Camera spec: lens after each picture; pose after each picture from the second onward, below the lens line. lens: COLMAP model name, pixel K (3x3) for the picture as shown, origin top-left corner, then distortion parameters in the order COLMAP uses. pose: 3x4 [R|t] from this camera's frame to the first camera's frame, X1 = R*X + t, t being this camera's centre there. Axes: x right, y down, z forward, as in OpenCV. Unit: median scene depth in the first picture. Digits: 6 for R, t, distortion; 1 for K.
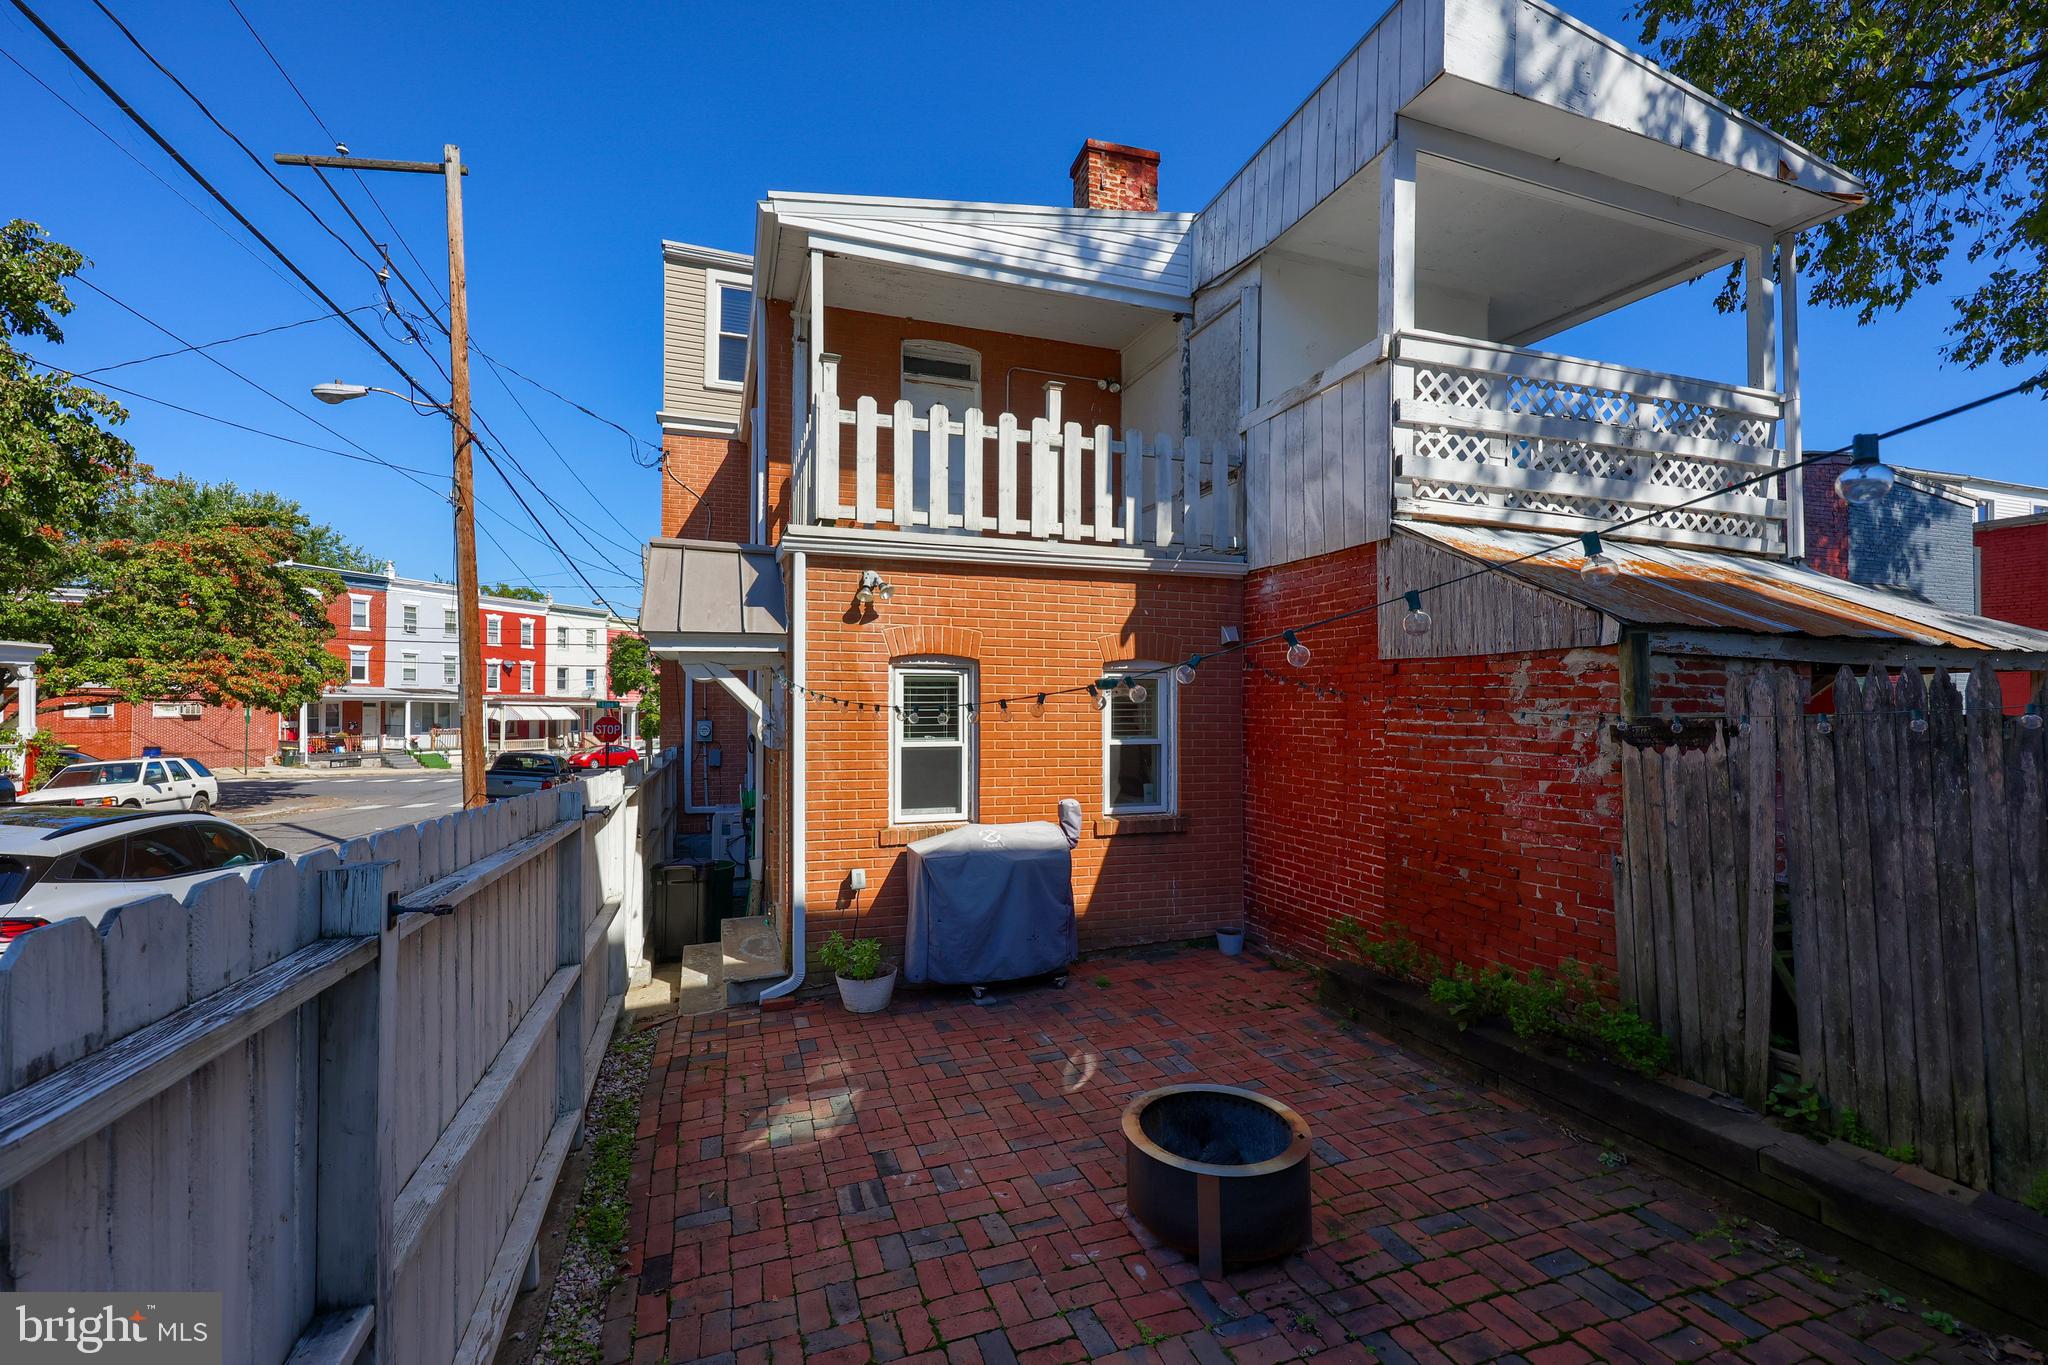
lens RADIAL K [[824.8, 0, 995.3], [0, 824.8, 662.6], [0, 0, 1]] dist [-0.001481, 0.000165]
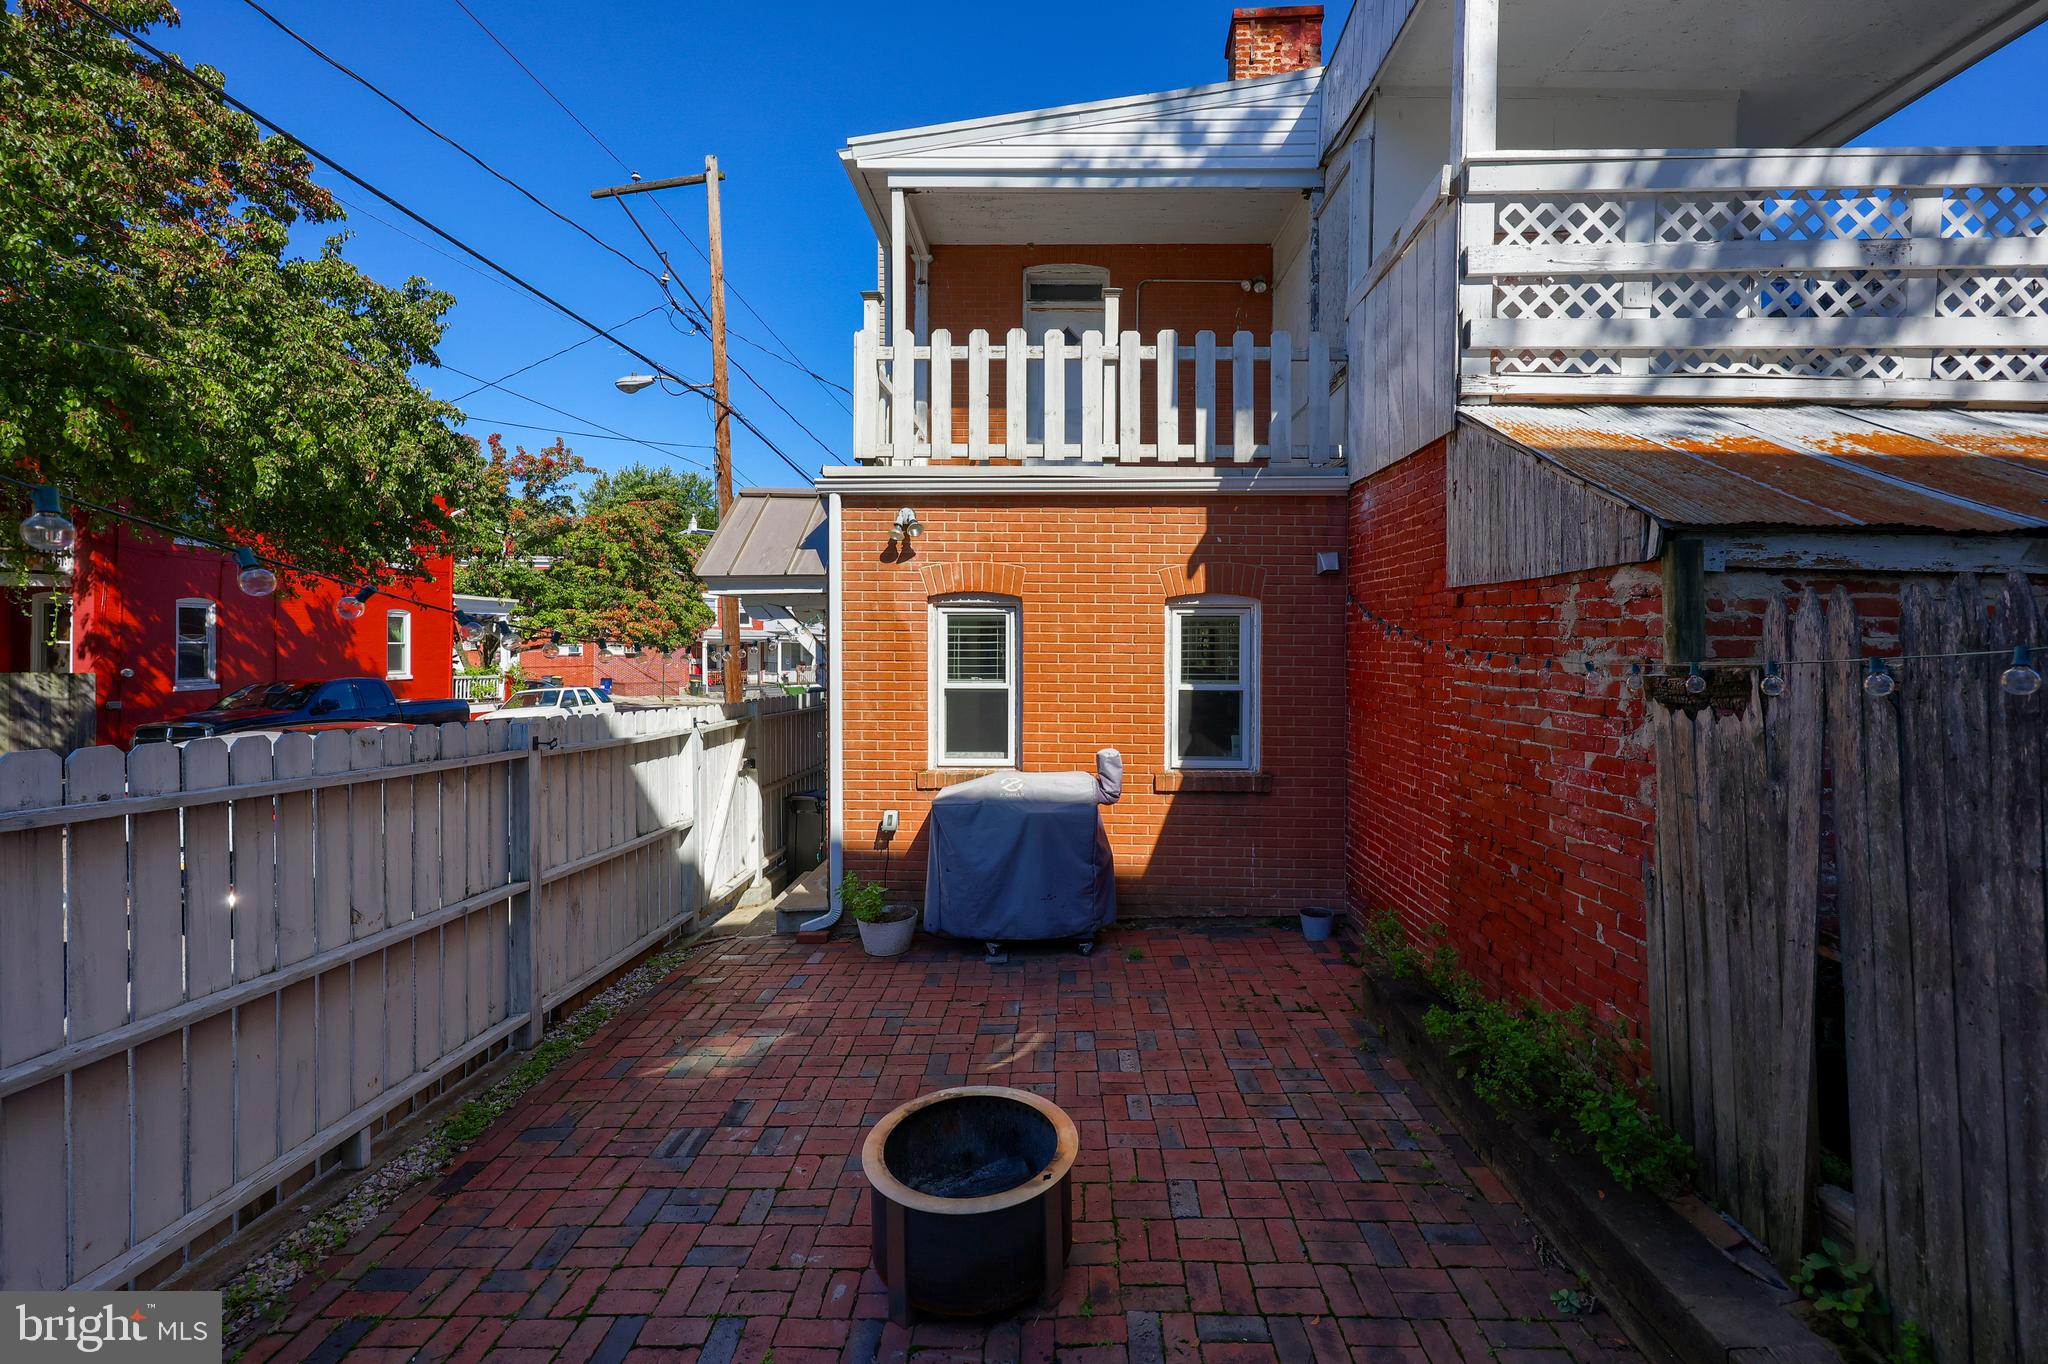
lens RADIAL K [[824.8, 0, 1069.3], [0, 824.8, 621.2], [0, 0, 1]] dist [-0.001481, 0.000165]
pose [[0.945916, -0.009351, -0.324277, 0.386587], [0.016551, 0.999674, 0.019453, 0.006867], [0.323989, -0.023768, 0.945762, 0.147478]]
